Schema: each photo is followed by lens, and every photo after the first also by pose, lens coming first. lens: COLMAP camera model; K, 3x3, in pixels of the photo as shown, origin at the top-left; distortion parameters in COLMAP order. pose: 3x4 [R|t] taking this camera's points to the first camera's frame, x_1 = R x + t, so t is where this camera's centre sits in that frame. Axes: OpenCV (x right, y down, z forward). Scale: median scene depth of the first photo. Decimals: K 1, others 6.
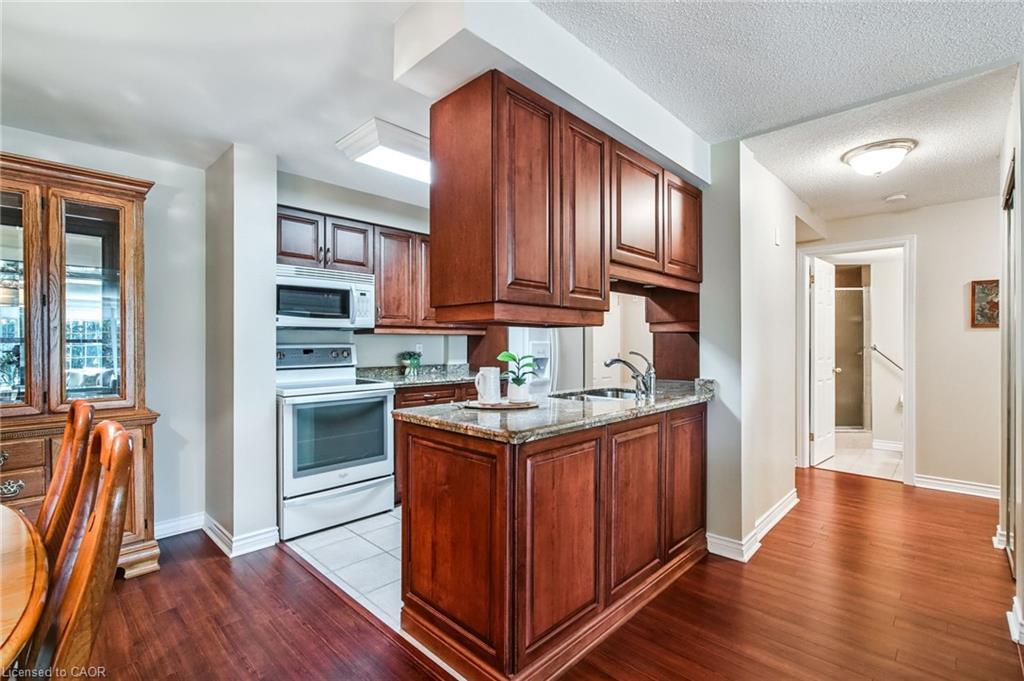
lens RADIAL K [[468.5, 0, 512.6], [0, 468.5, 344.1], [0, 0, 1]] dist [-0.006918, 0.003594]
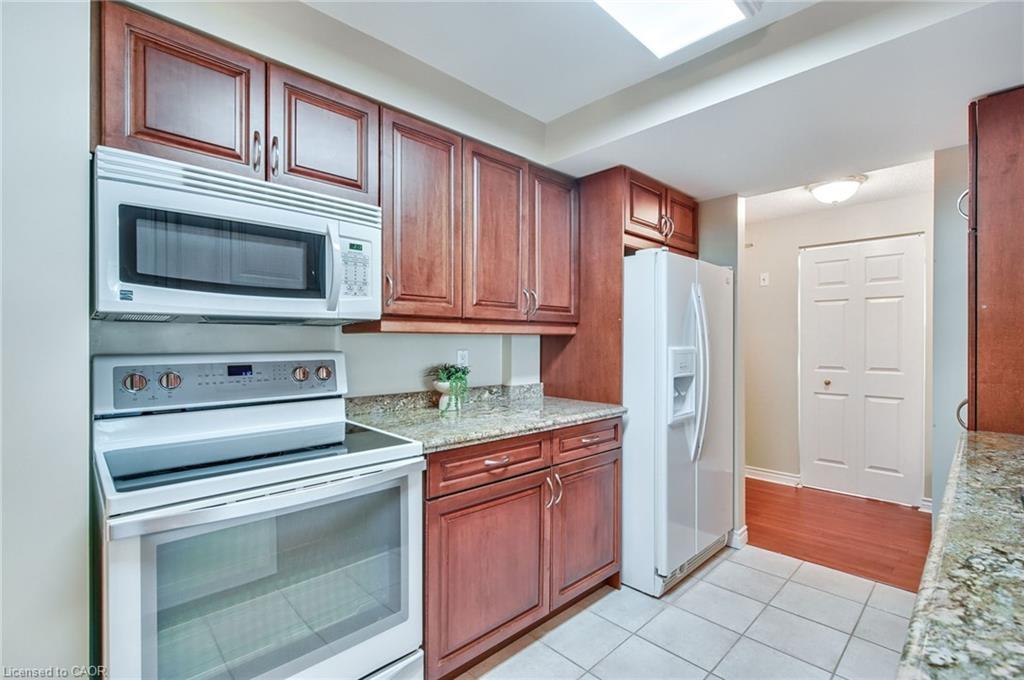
lens RADIAL K [[468.5, 0, 517.3], [0, 468.5, 344.2], [0, 0, 1]] dist [-0.006918, 0.003594]
pose [[0.999704, 0.002680, -0.024195, -0.150725], [-0.002557, 0.999984, 0.005095, -0.013286], [0.024208, -0.005032, 0.999694, 0.549682]]
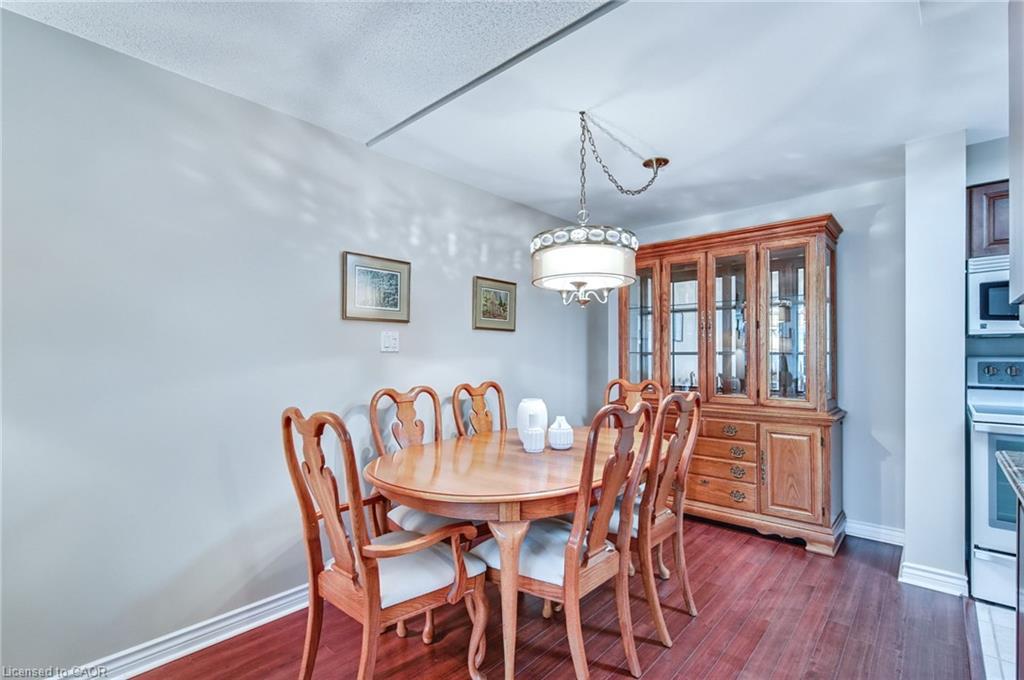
lens RADIAL K [[468.5, 0, 507.1], [0, 468.5, 353.1], [0, 0, 1]] dist [-0.006918, 0.003594]
pose [[0.025281, -0.001493, -0.999679, 0.253071], [-0.000706, 0.999999, -0.001511, -0.003910], [0.999680, 0.000744, 0.025280, 0.135771]]
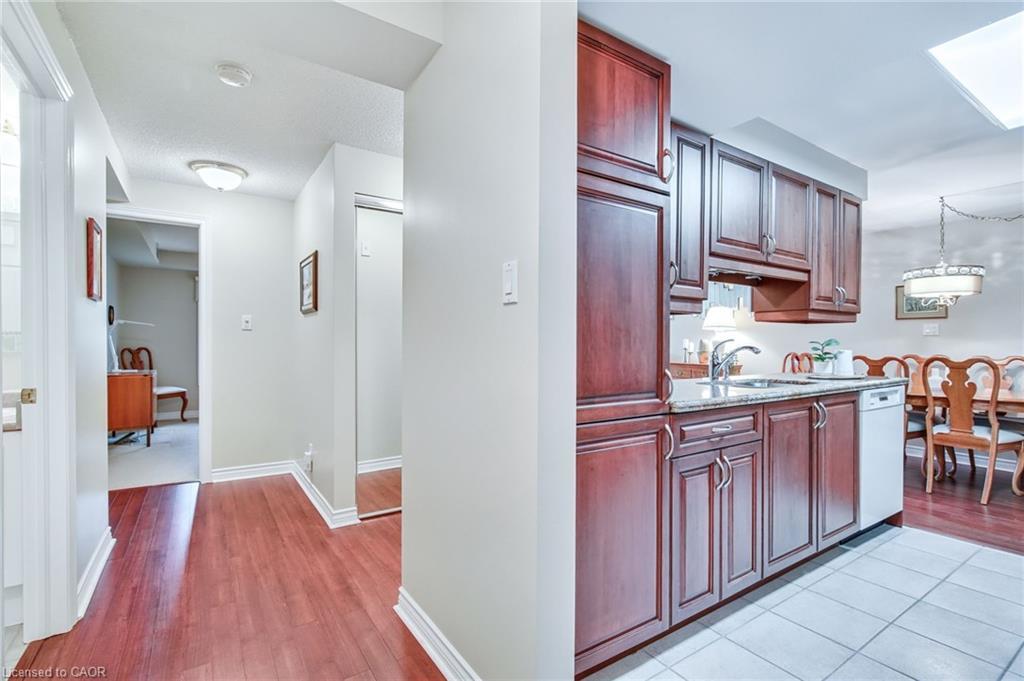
lens RADIAL K [[468.5, 0, 512.1], [0, 468.5, 346.5], [0, 0, 1]] dist [-0.006918, 0.003594]
pose [[-0.975744, -0.005741, 0.218840, 0.373060], [-0.004153, 0.999962, 0.007714, 0.019640], [-0.218875, 0.006619, -0.975730, 1.577704]]
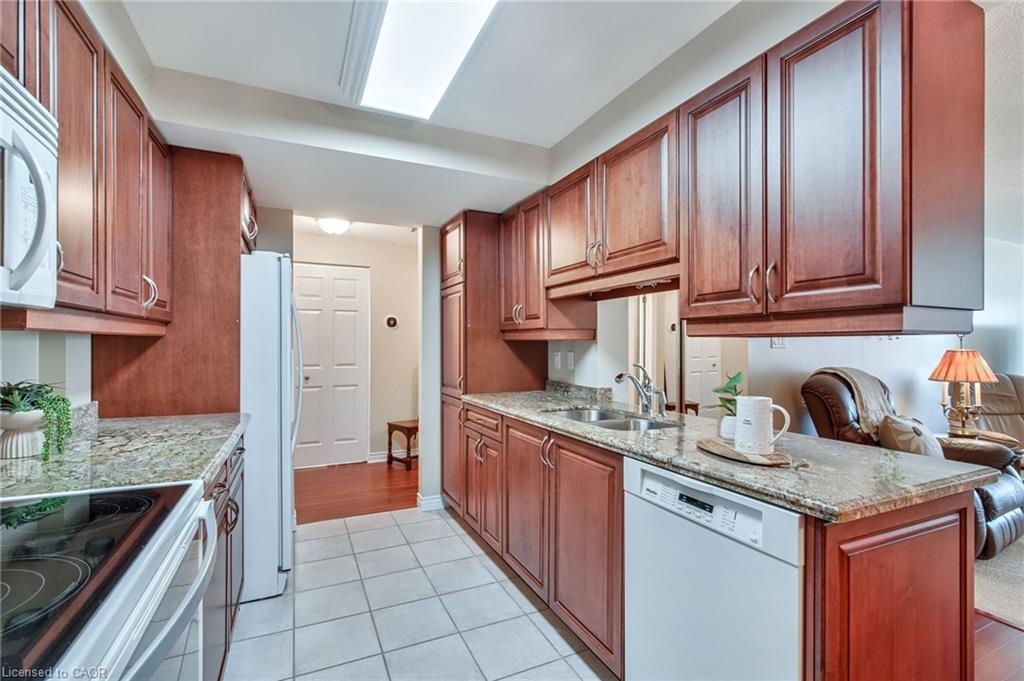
lens RADIAL K [[468.5, 0, 506.4], [0, 468.5, 345.0], [0, 0, 1]] dist [-0.006918, 0.003594]
pose [[0.354242, -0.000359, 0.935154, -0.486277], [-0.001945, 0.999997, 0.001121, -0.014739], [-0.935152, -0.002216, 0.354241, 0.669502]]
